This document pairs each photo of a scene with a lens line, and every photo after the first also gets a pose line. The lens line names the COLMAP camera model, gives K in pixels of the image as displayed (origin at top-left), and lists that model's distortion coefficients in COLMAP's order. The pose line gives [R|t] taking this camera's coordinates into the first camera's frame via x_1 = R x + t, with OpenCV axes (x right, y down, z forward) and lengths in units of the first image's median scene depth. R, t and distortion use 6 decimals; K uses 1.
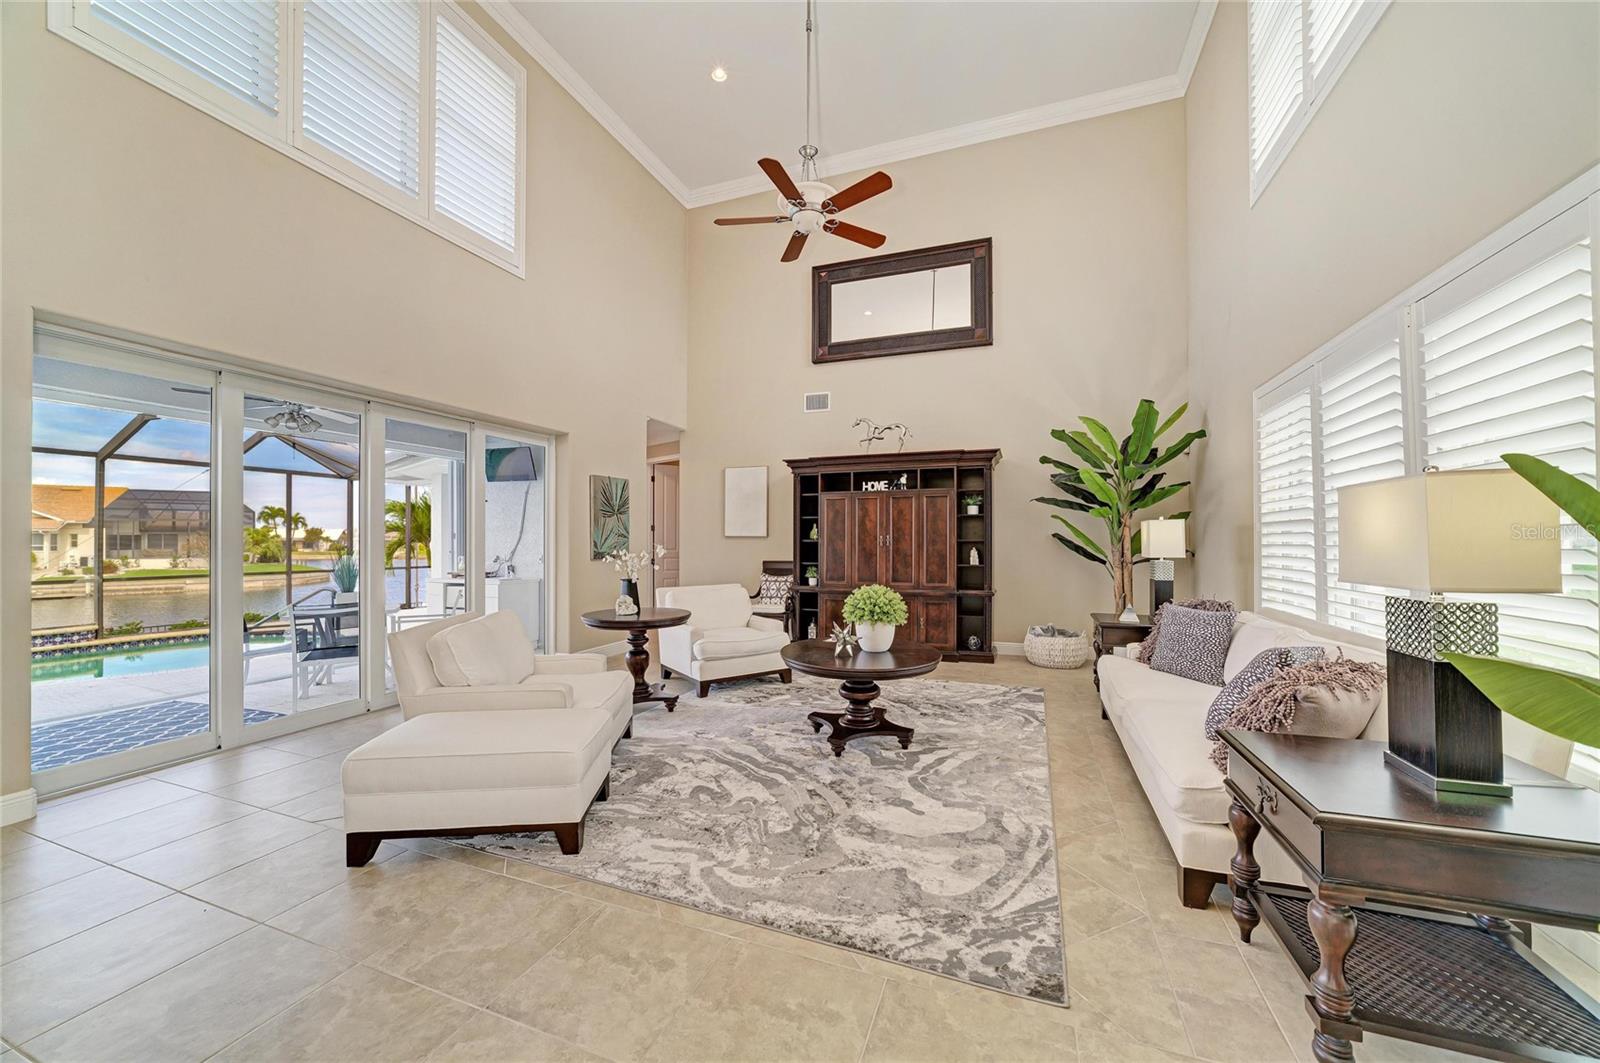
lens RADIAL K [[586.4, 0, 805.5], [0, 586.4, 538.4], [0, 0, 1]] dist [-0.009615, 0.000480]
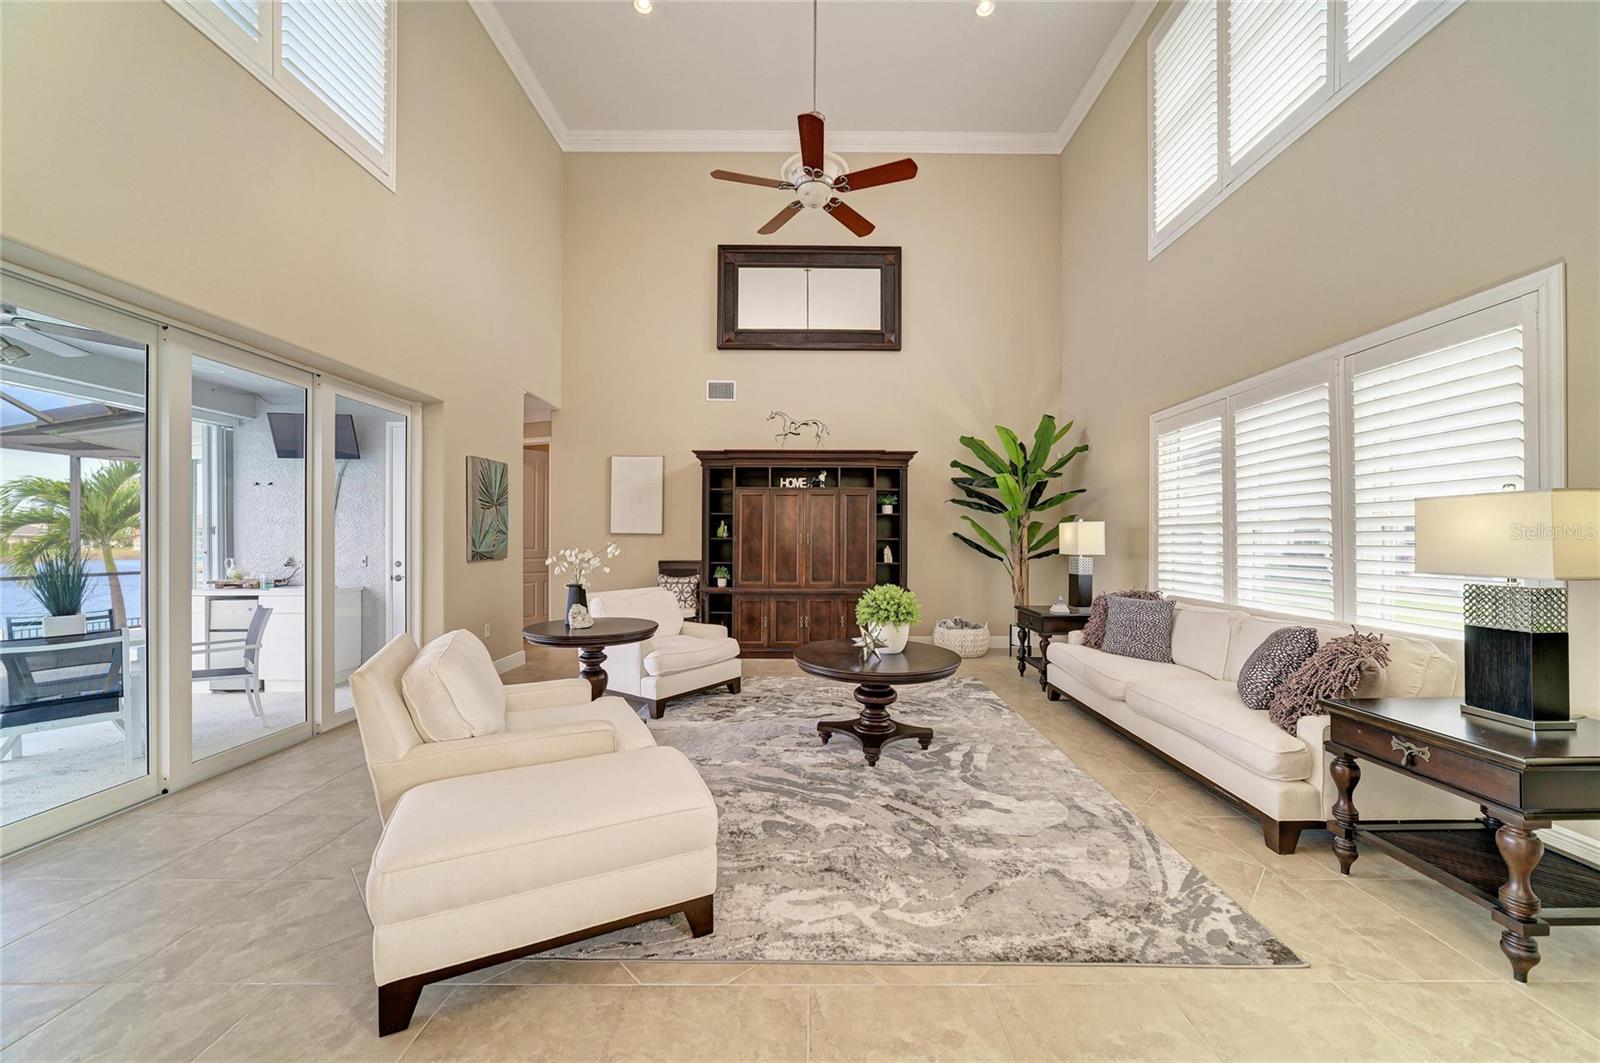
lens RADIAL K [[588.9, 0, 814.2], [0, 588.9, 542.0], [0, 0, 1]] dist [-0.014210, 0.004319]
pose [[0.934367, 0.001208, 0.356311, -0.270165], [-0.004650, 0.999950, 0.008804, 0.000461], [-0.356283, -0.009883, 0.934326, 0.104649]]
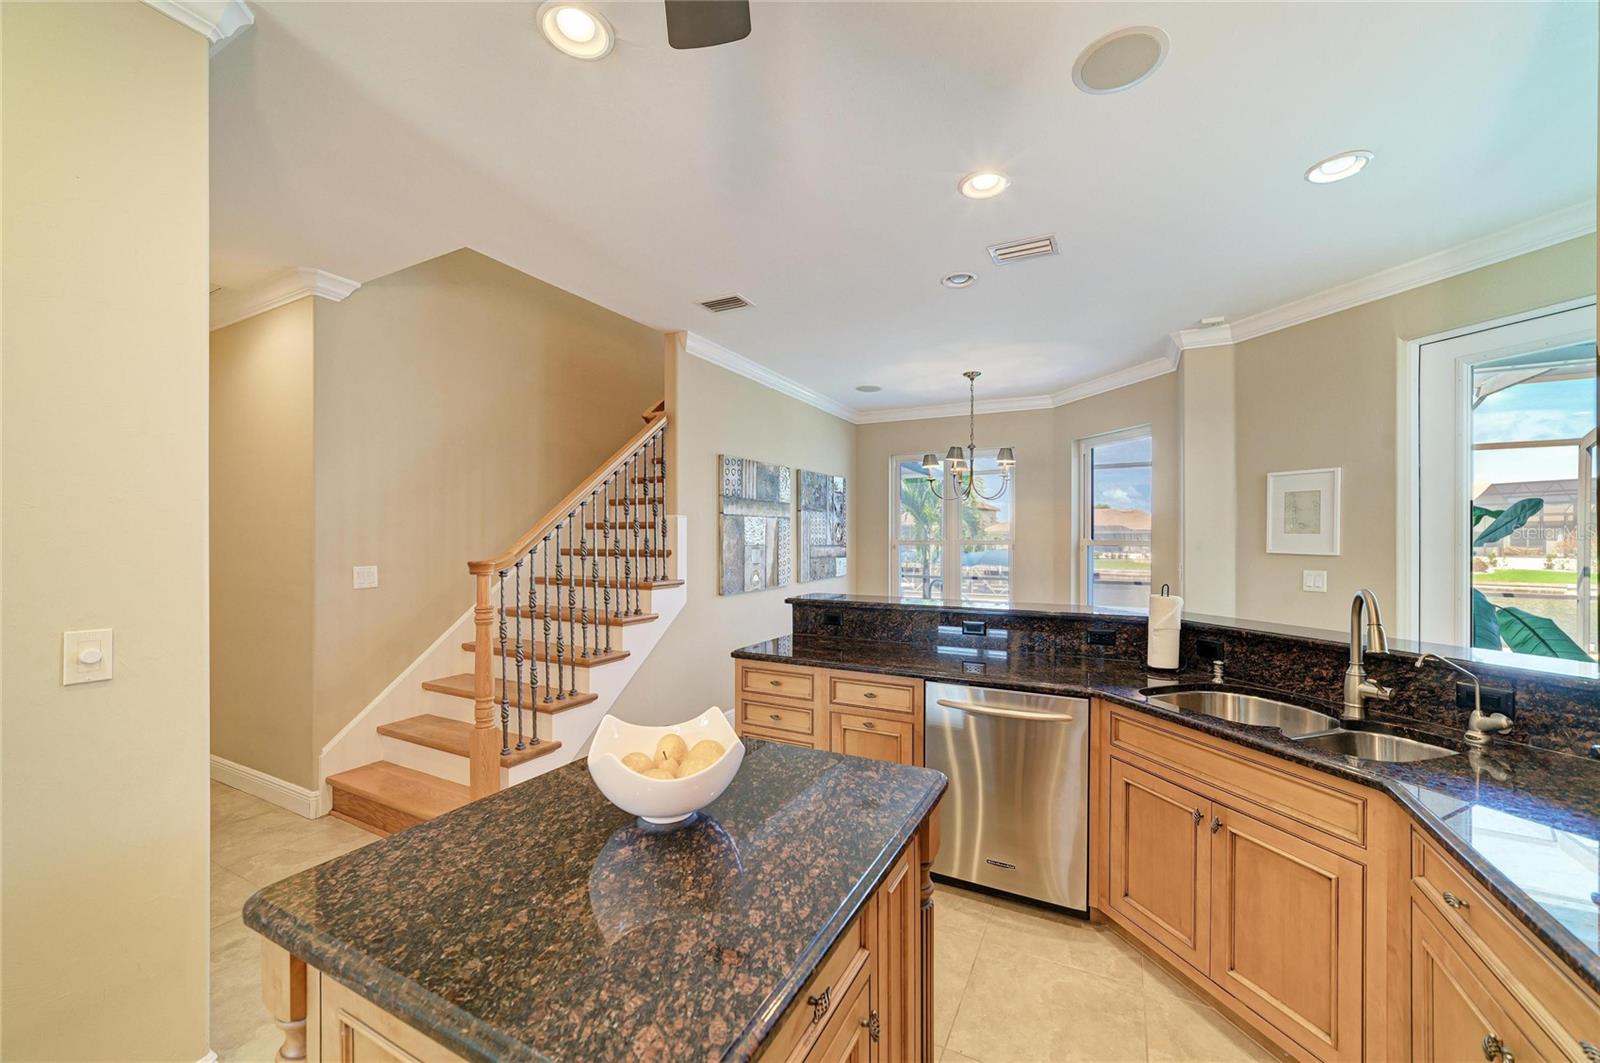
lens RADIAL K [[612.0, 0, 805.8], [0, 612.0, 539.6], [0, 0, 1]] dist [-0.015501, 0.005132]
pose [[-0.113058, 0.001759, -0.993587, -0.560495], [0.007075, 0.999975, 0.000965, -0.031476], [0.993563, -0.006920, -0.113067, -0.215238]]
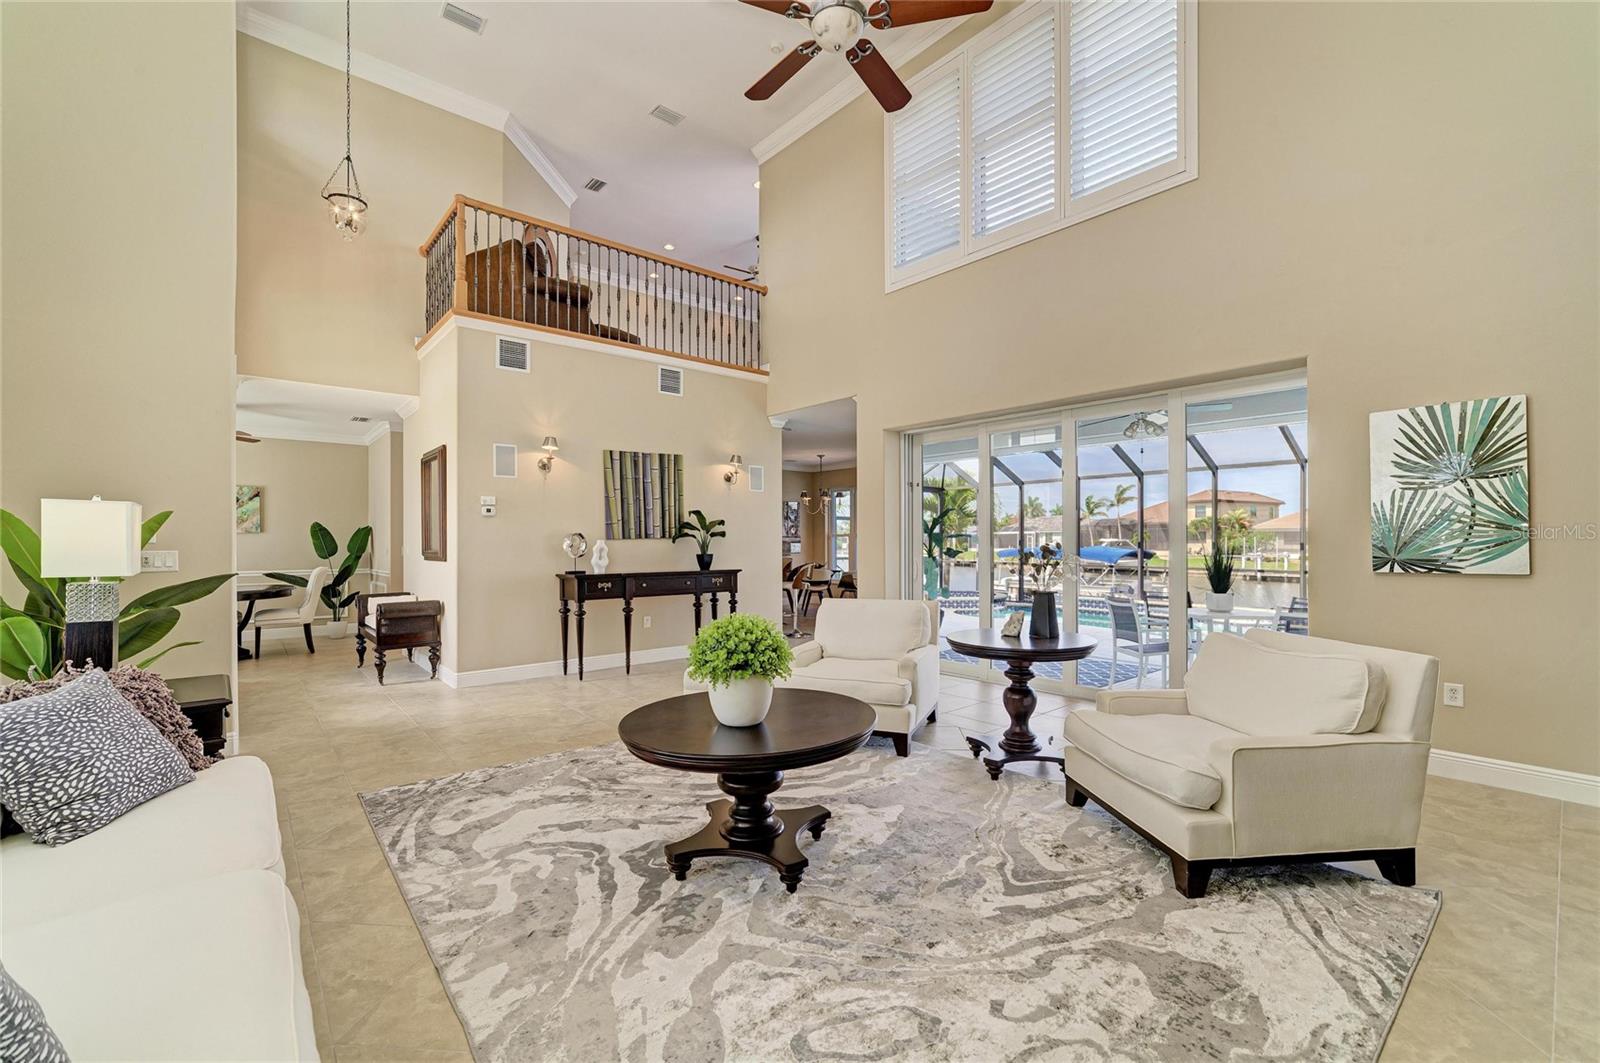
lens RADIAL K [[672.3, 0, 800.0], [0, 672.3, 531.5], [0, 0, 1]] dist [0.000560, 0.010862]
pose [[-0.492498, -0.009345, -0.870263, 0.543014], [0.008404, 0.999845, -0.015493, 0.005450], [0.870273, -0.014944, -0.492343, 1.094512]]
